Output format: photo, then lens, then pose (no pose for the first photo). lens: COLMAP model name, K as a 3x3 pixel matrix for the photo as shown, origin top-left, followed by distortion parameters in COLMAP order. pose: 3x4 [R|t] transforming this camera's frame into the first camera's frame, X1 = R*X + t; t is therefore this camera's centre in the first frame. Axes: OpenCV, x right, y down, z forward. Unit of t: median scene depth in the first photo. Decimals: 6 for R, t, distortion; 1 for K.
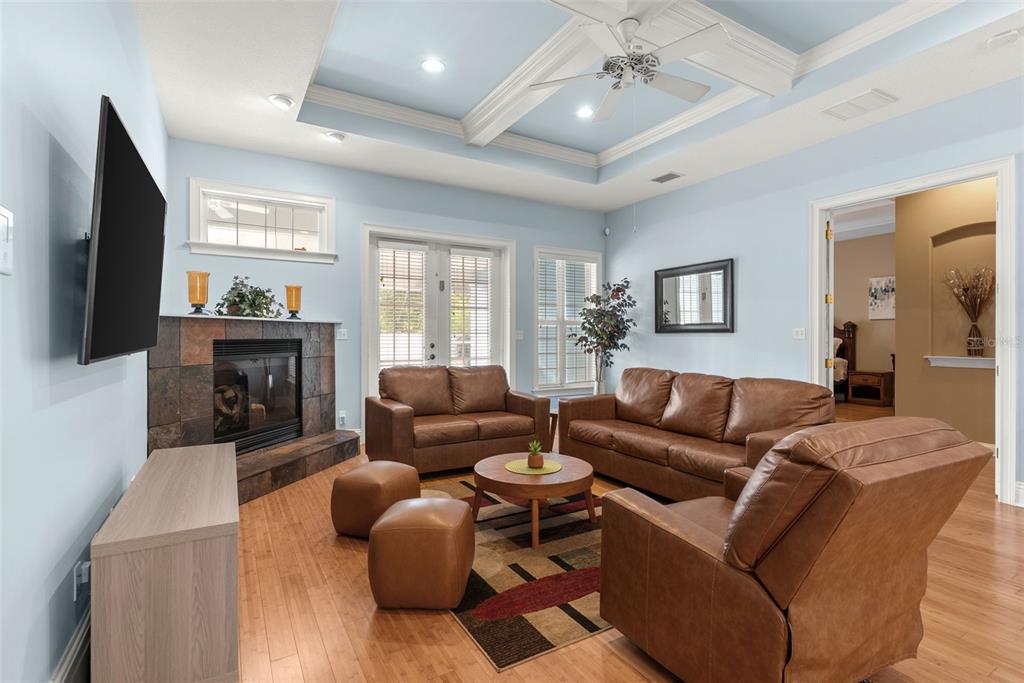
lens RADIAL K [[488.5, 0, 512.0], [0, 488.5, 341.5], [0, 0, 1]] dist [0.000391, 0.000281]
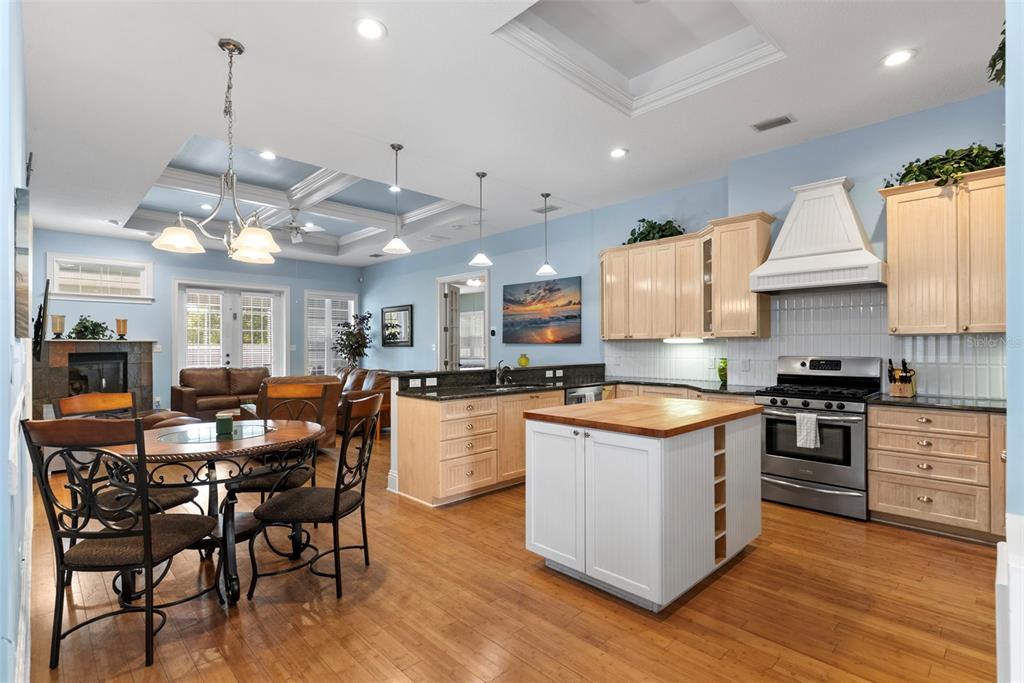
lens RADIAL K [[489.3, 0, 513.0], [0, 489.3, 345.9], [0, 0, 1]] dist [-0.000881, -0.000125]
pose [[0.970868, -0.003156, 0.239593, 0.411772], [0.005041, 0.999961, -0.007257, -0.006733], [-0.239561, 0.008253, 0.970846, -0.858630]]
